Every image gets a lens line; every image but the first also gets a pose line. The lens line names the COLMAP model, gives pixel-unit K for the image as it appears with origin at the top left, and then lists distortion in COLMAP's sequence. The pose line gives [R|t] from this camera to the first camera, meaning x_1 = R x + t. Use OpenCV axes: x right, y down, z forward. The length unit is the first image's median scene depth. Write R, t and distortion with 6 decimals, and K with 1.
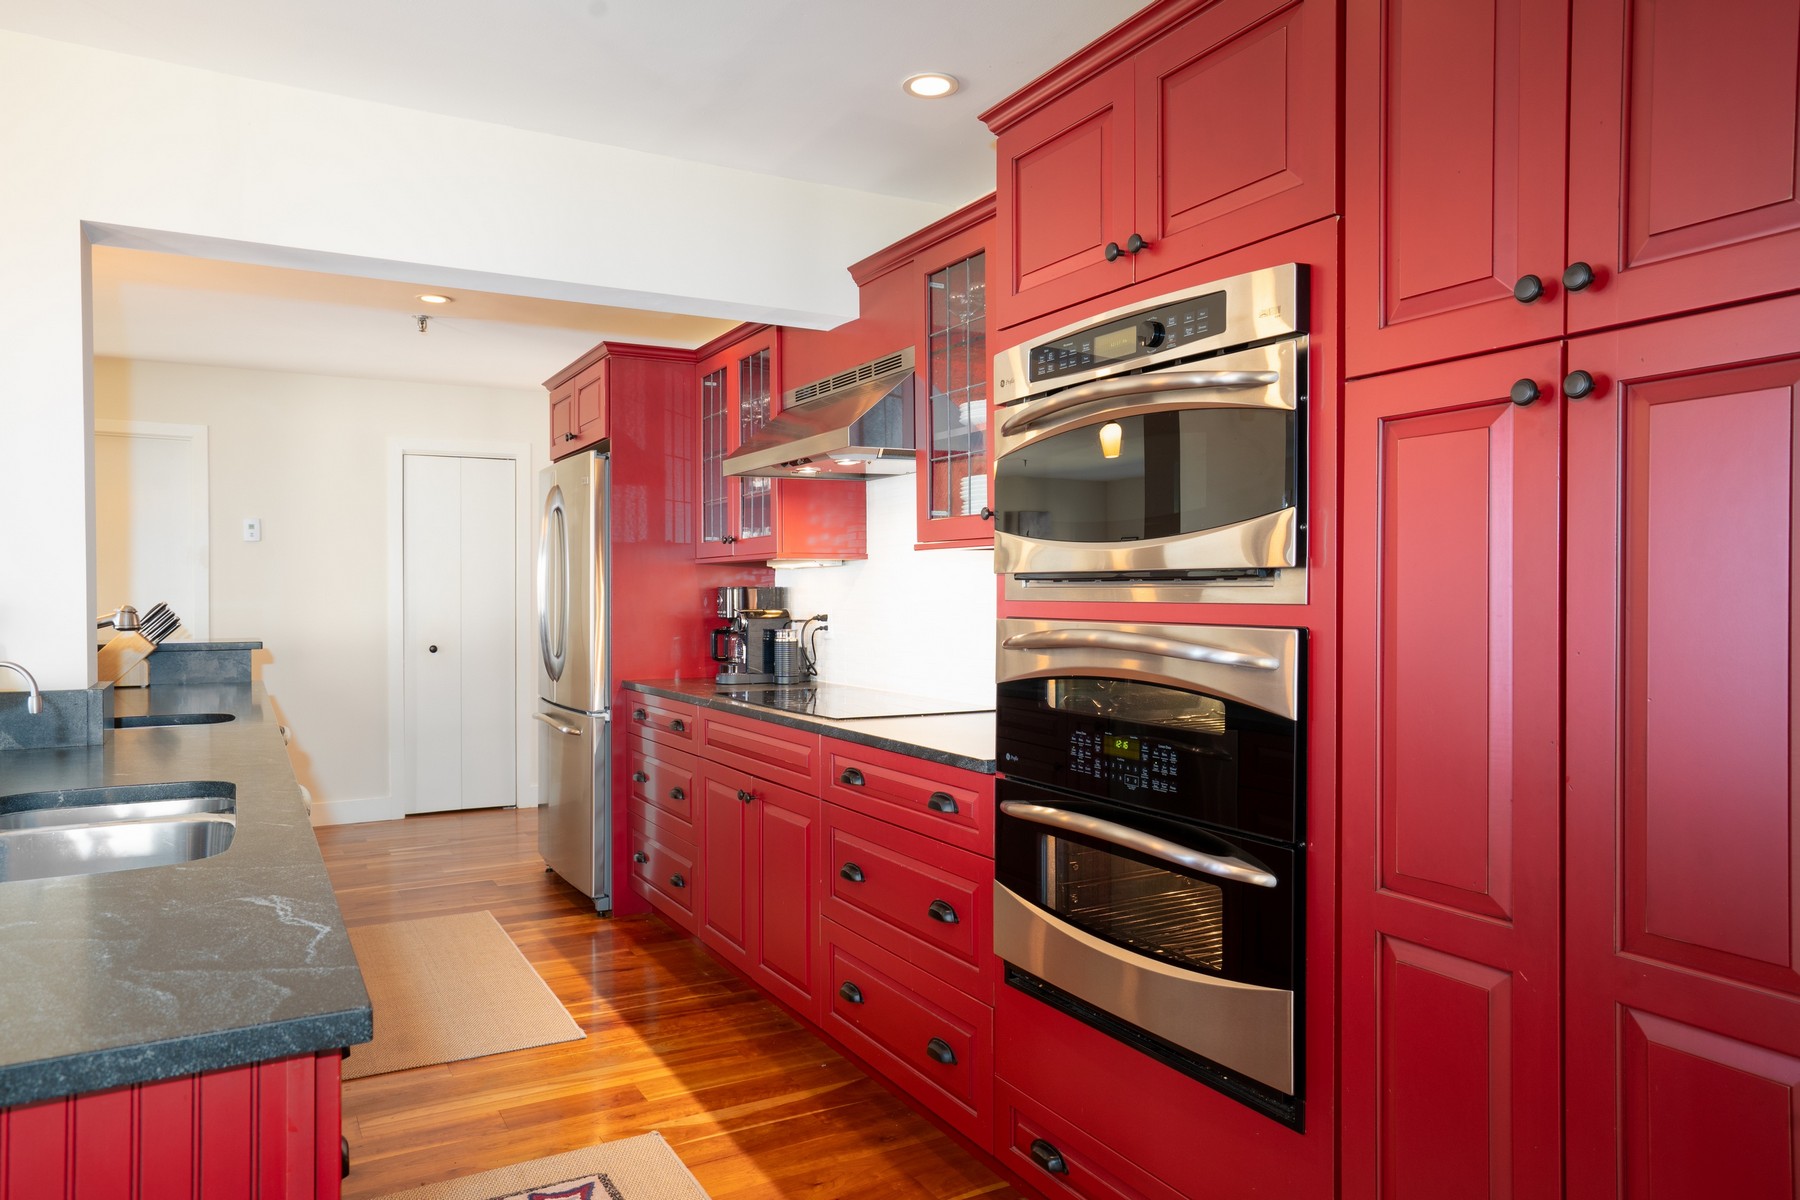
lens RADIAL K [[1200.2, 0, 893.6], [0, 1200.2, 606.6], [0, 0, 1]] dist [-0.001510, 0.000771]
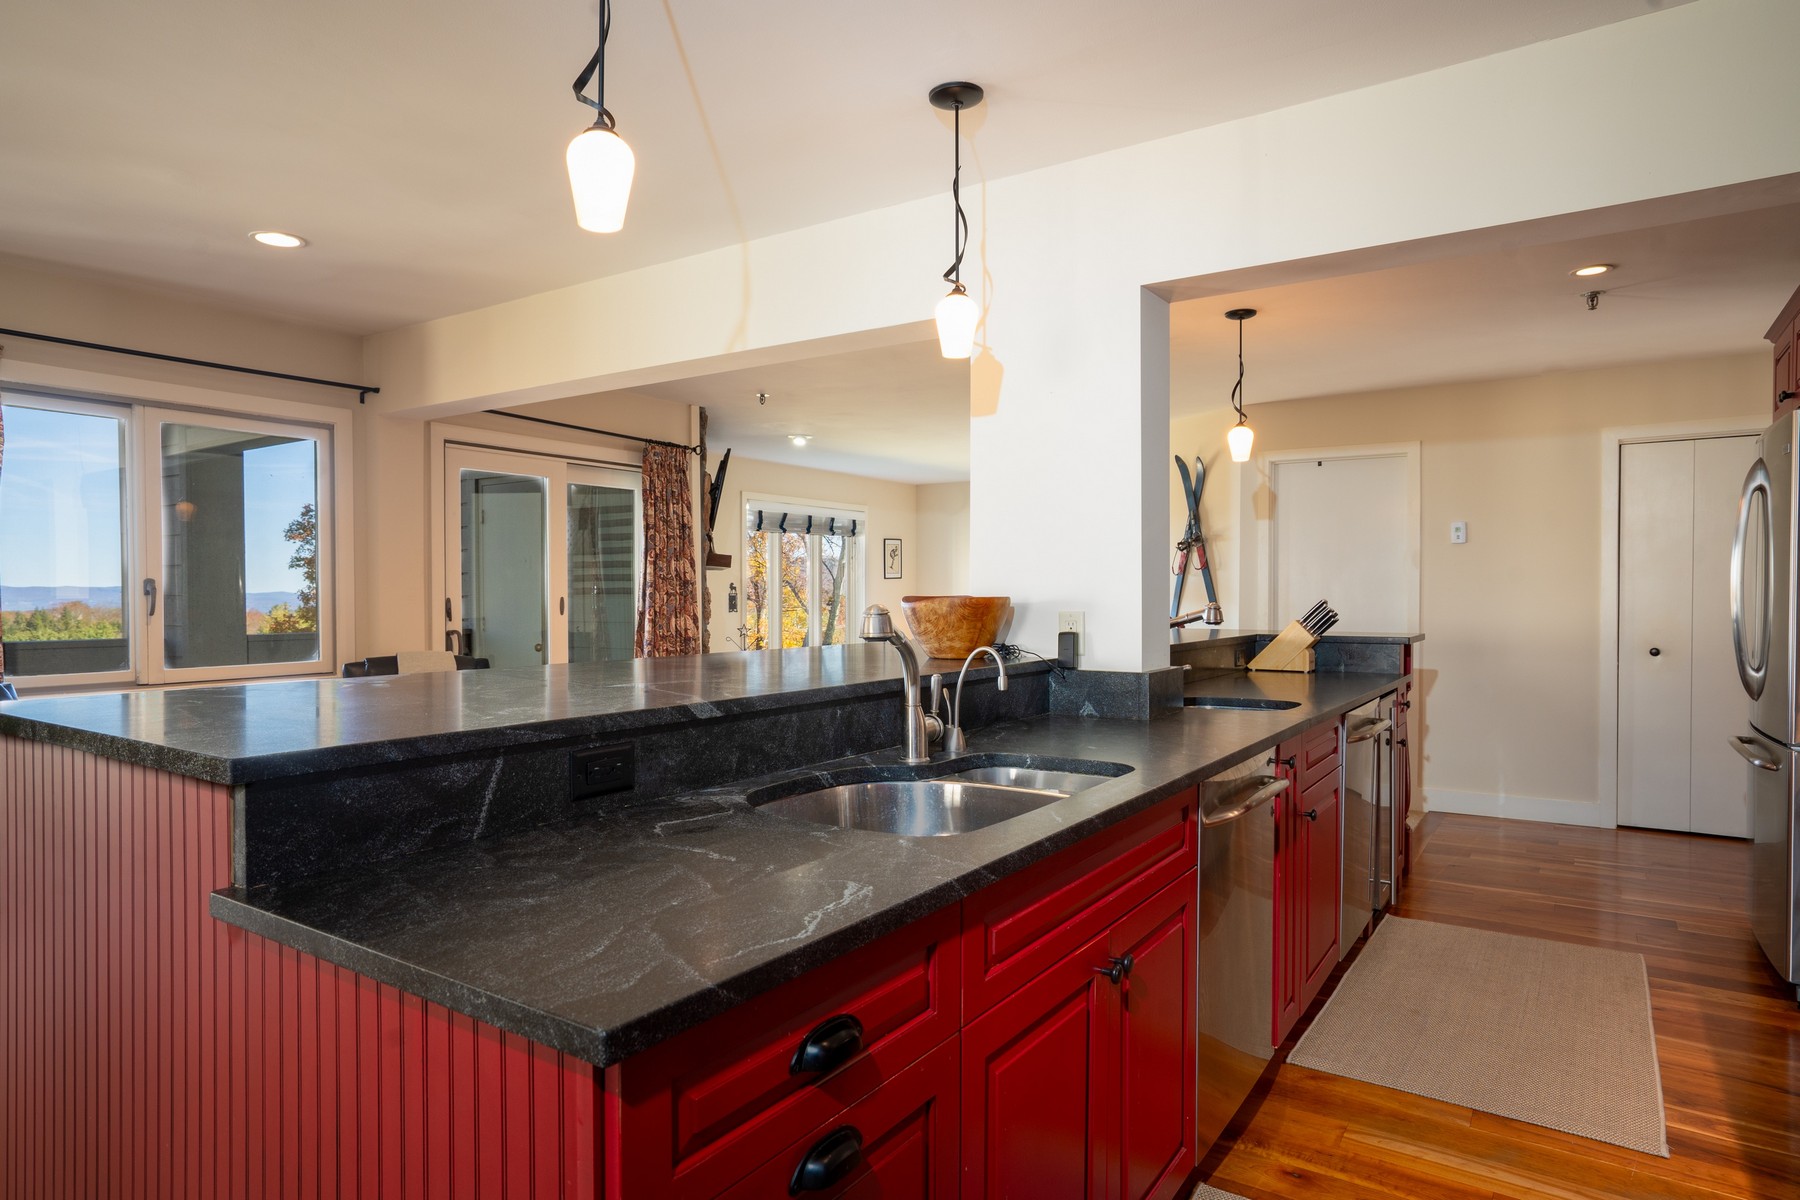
lens RADIAL K [[1040.0, 0, 896.9], [0, 1040.0, 608.4], [0, 0, 1]] dist [-0.034864, 0.034029]
pose [[0.452095, 0.014938, -0.891845, 0.091287], [-0.009338, 0.999884, 0.012014, -0.003462], [0.891921, 0.002896, 0.452182, 0.192571]]
